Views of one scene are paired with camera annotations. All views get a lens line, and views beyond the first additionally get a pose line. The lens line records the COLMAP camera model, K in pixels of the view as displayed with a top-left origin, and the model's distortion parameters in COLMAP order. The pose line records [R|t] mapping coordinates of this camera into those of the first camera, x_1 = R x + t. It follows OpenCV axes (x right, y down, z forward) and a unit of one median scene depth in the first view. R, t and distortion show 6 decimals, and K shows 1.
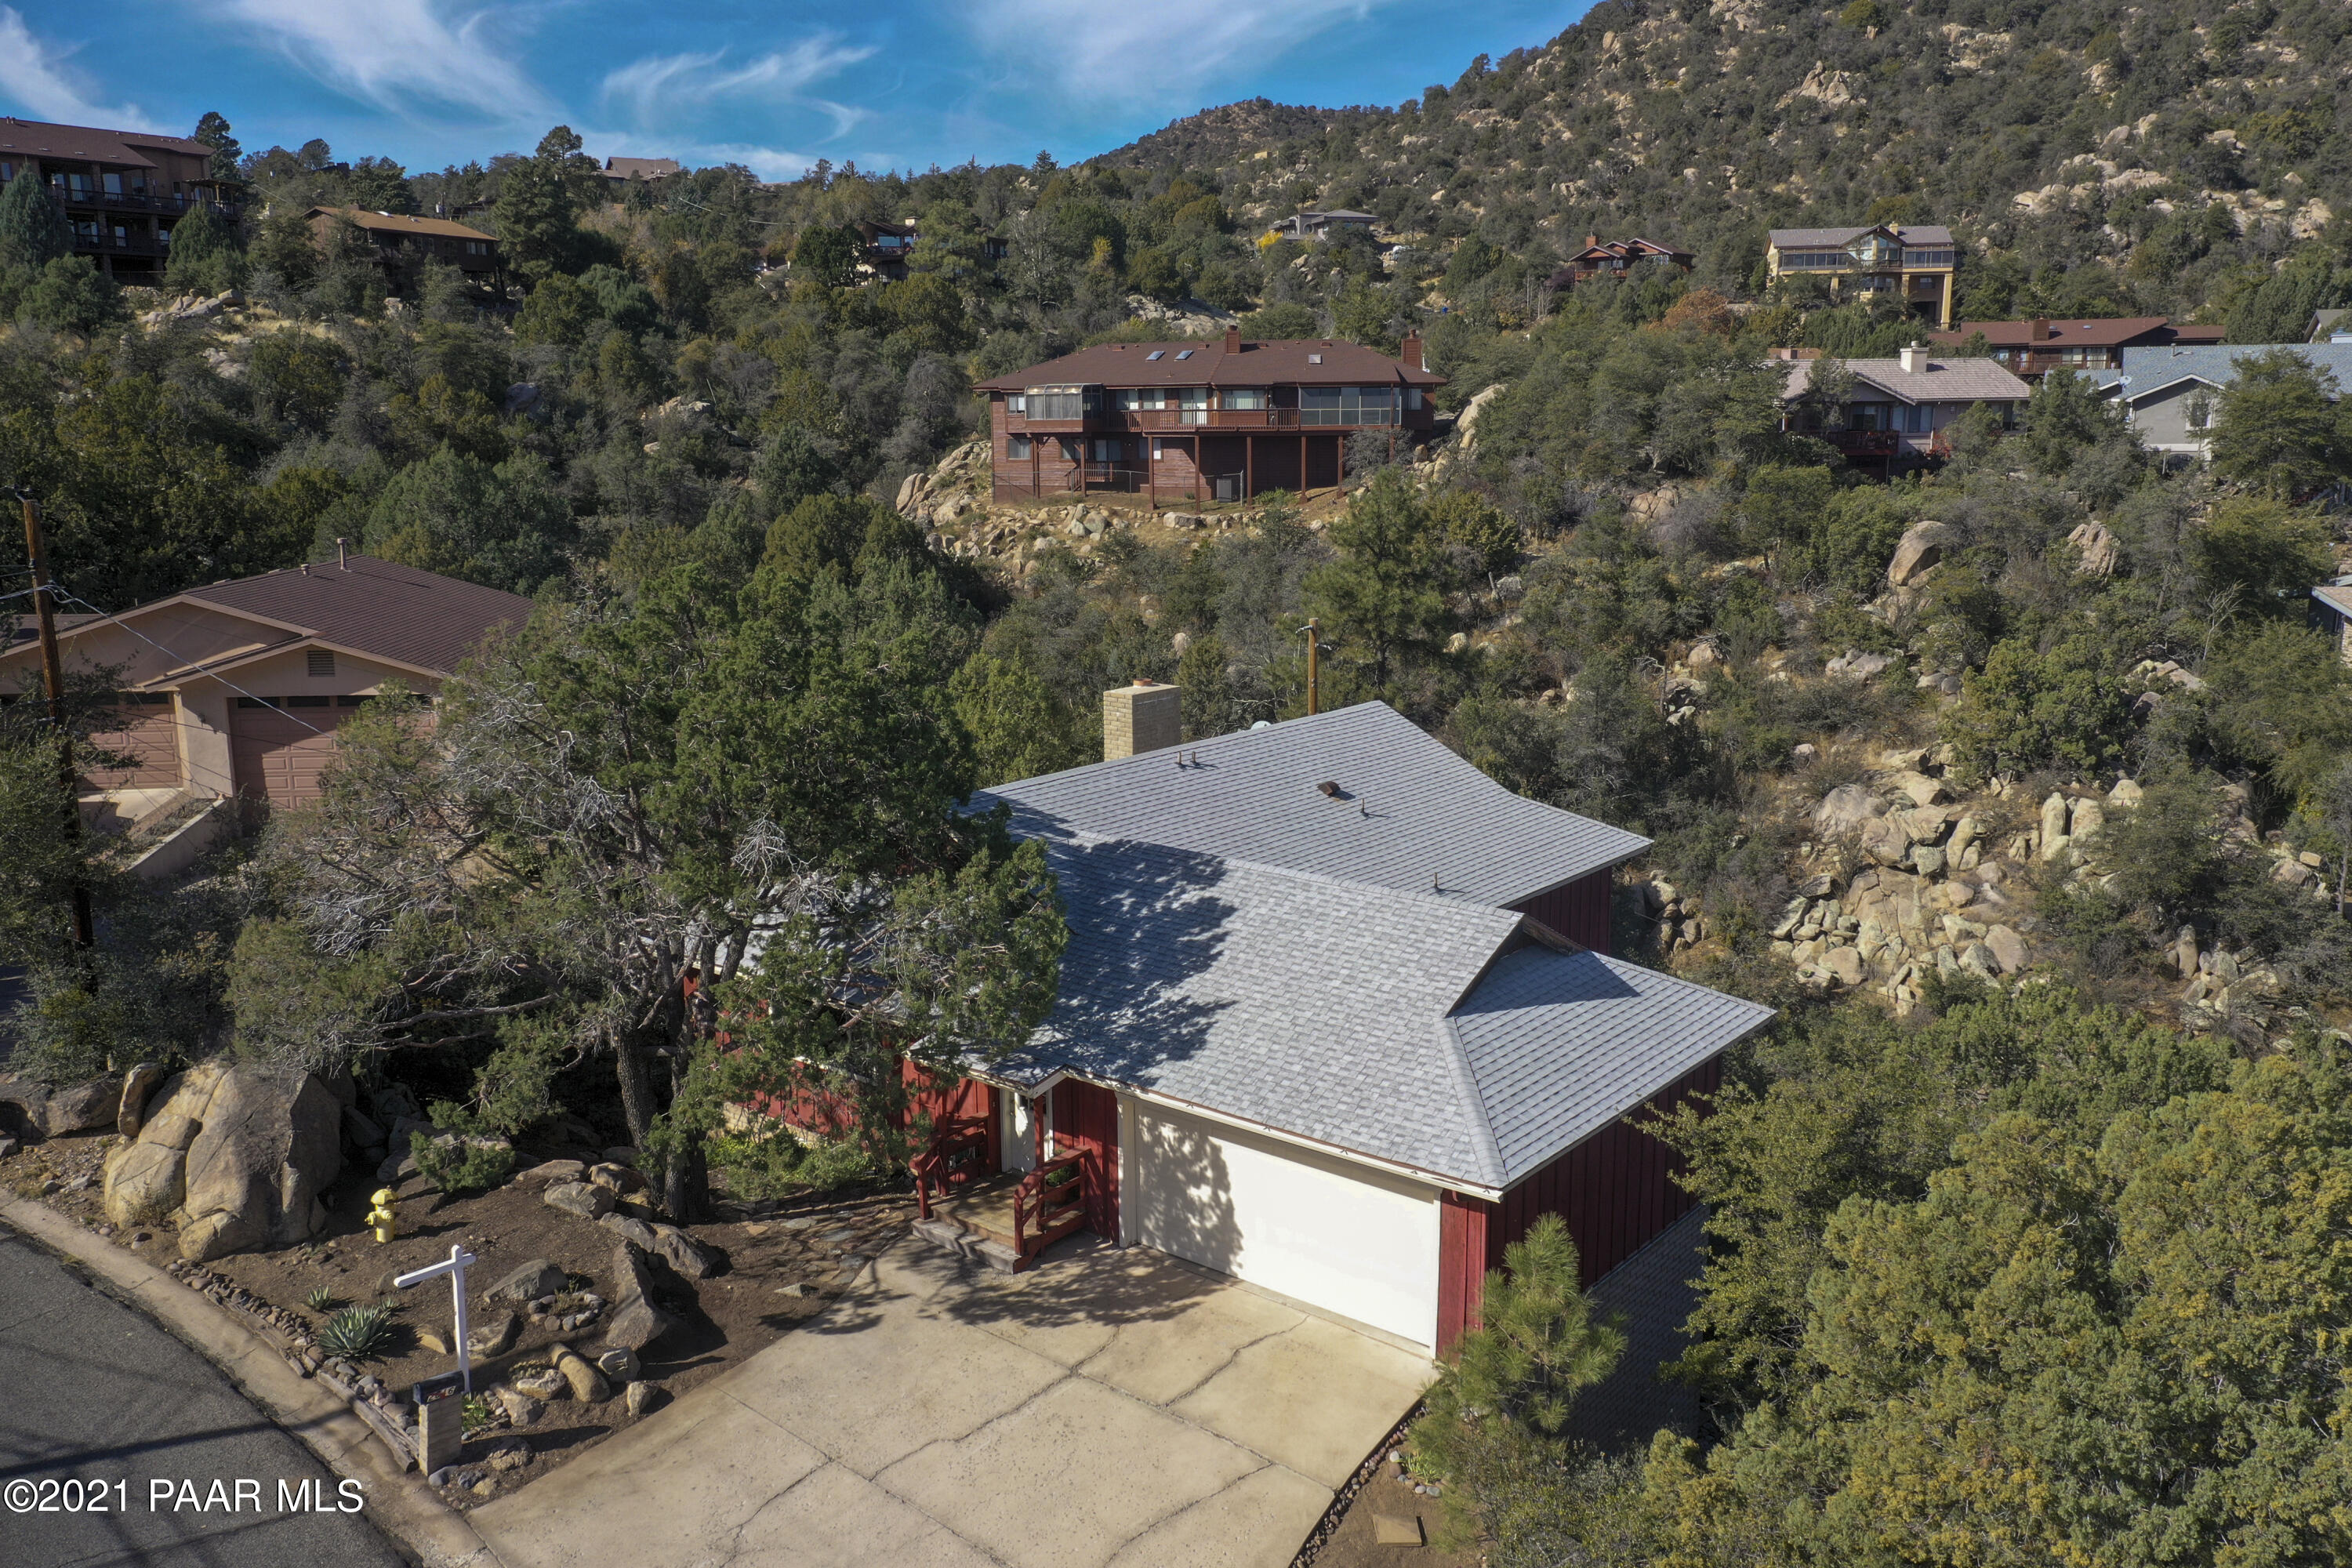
lens RADIAL K [[1882.2, 0, 1176.0], [0, 1882.2, 784.0], [0, 0, 1]] dist [0.011760, -0.008201]
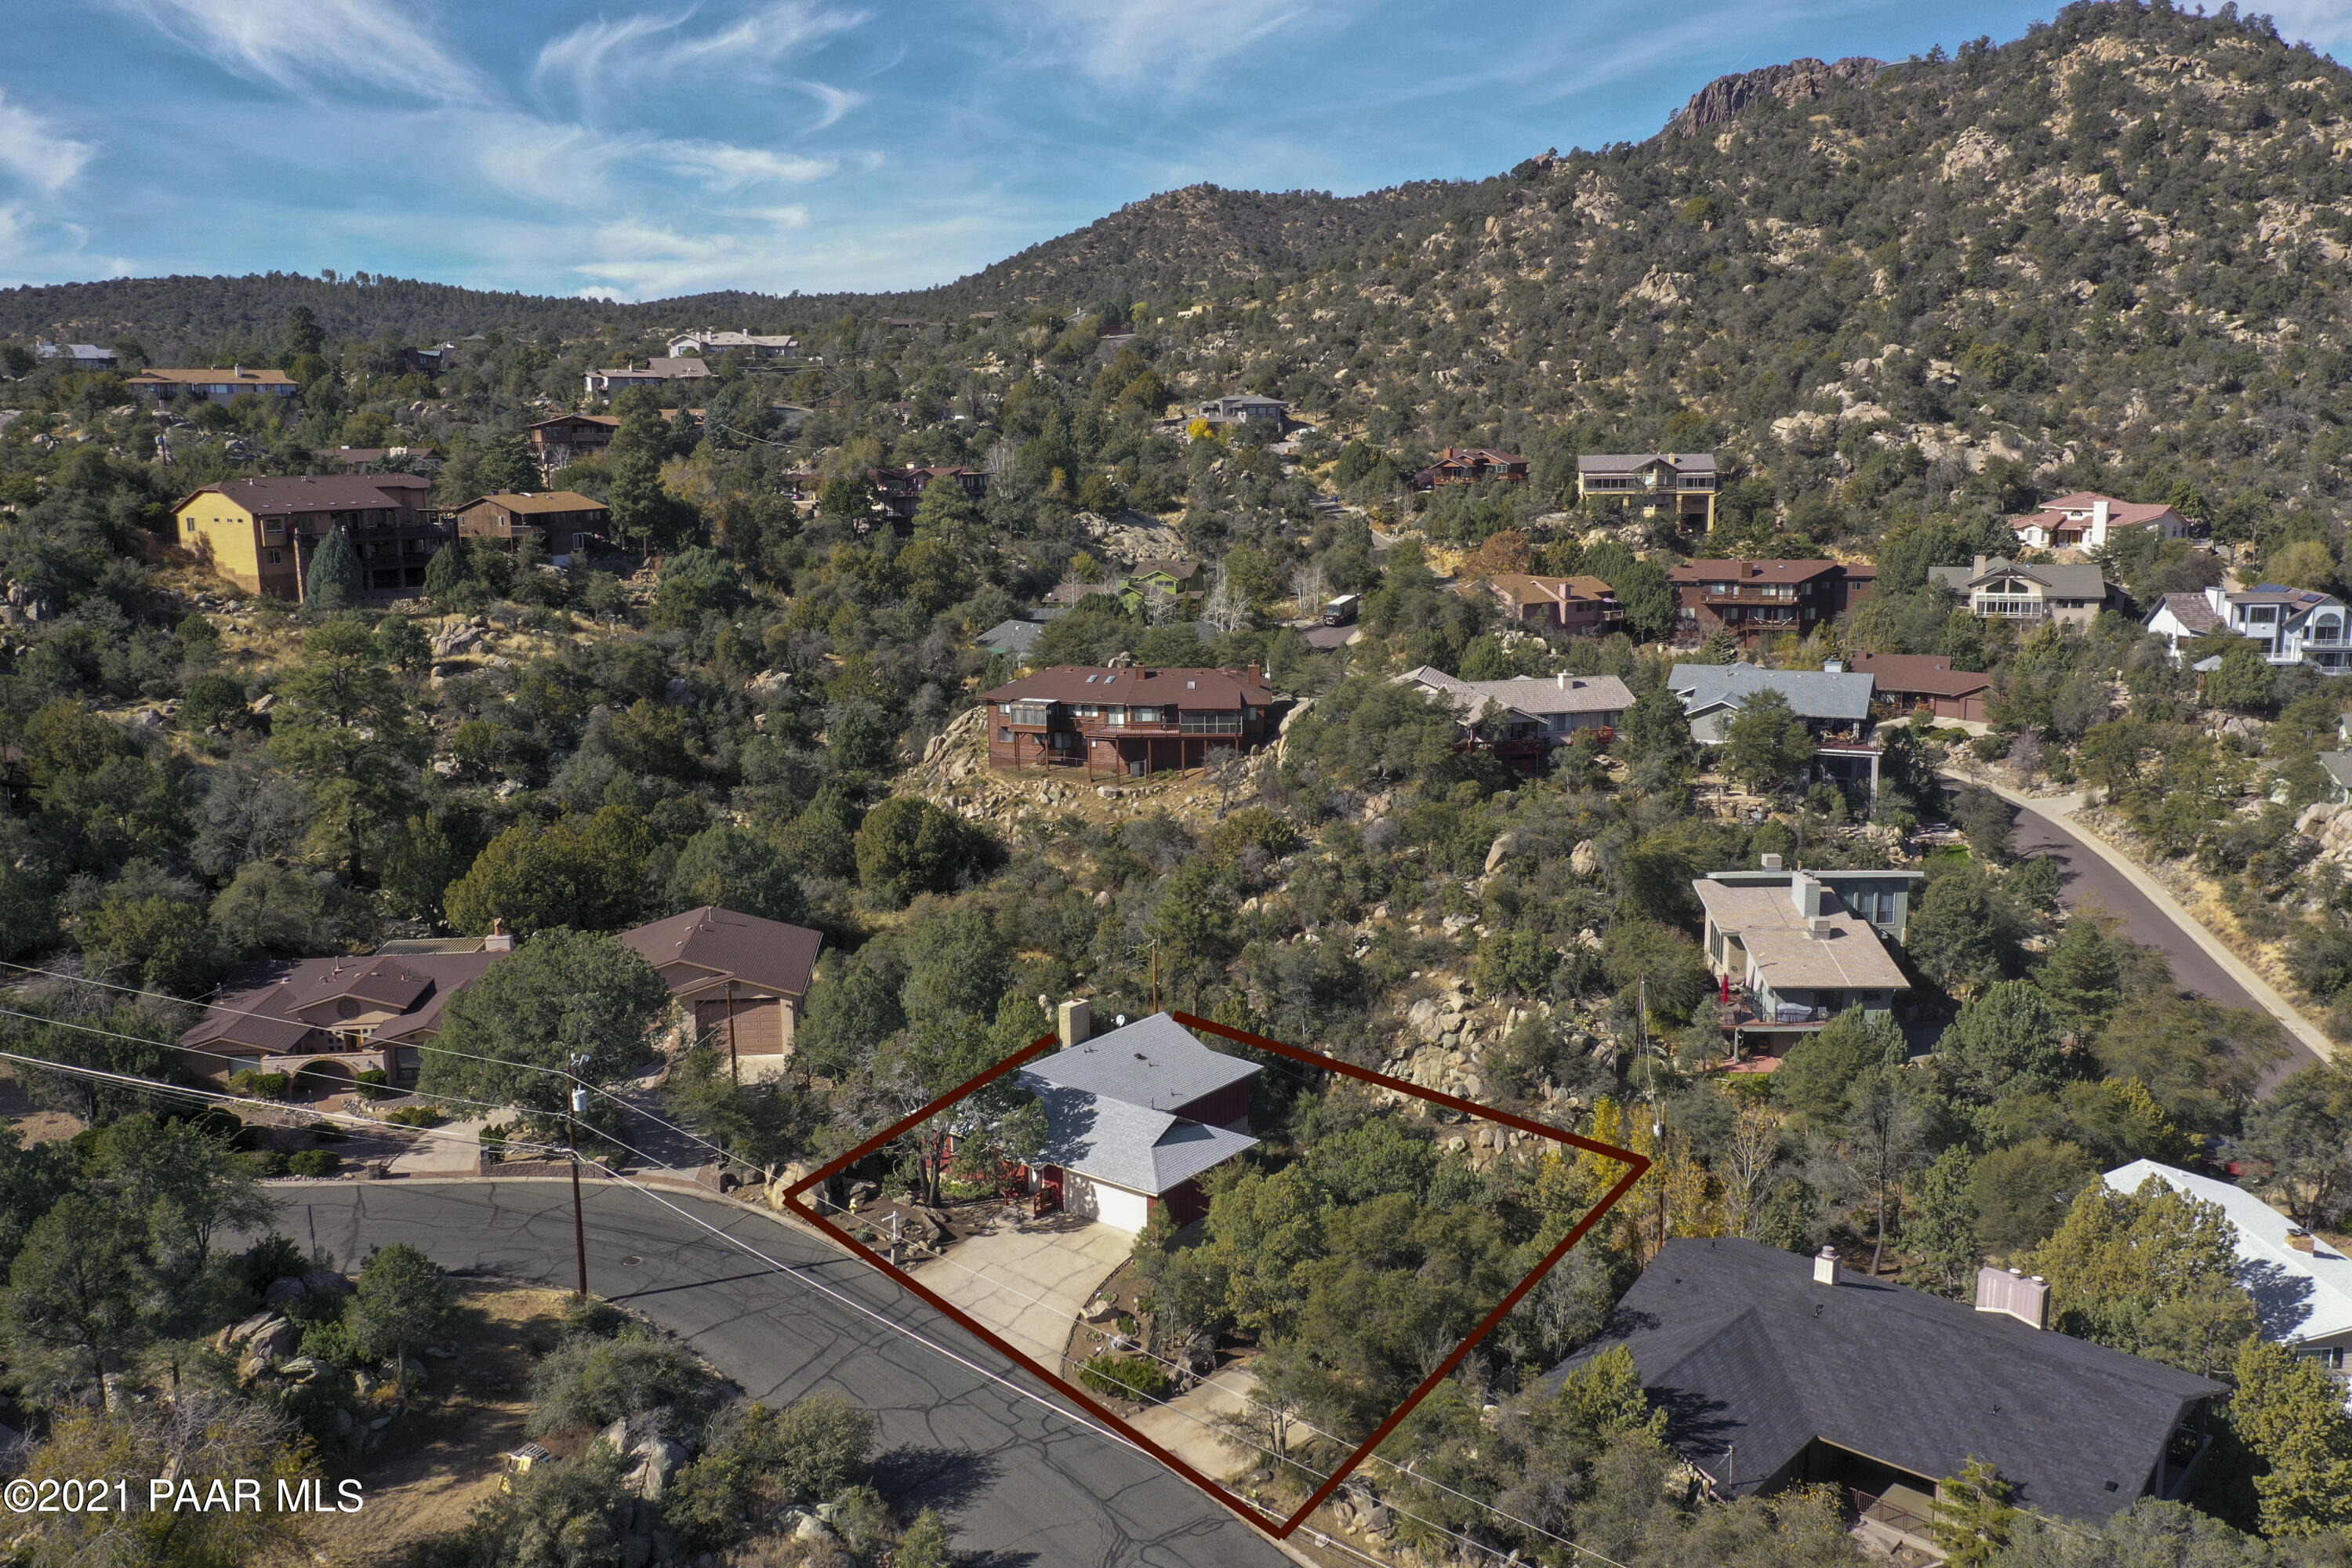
lens RADIAL K [[1882.2, 0, 1176.0], [0, 1882.2, 784.0], [0, 0, 1]] dist [0.011760, -0.008201]
pose [[0.999752, -0.008446, 0.020623, 0.026389], [0.008734, 0.999865, -0.013951, -0.117339], [-0.020502, 0.014127, 0.999690, -0.589720]]
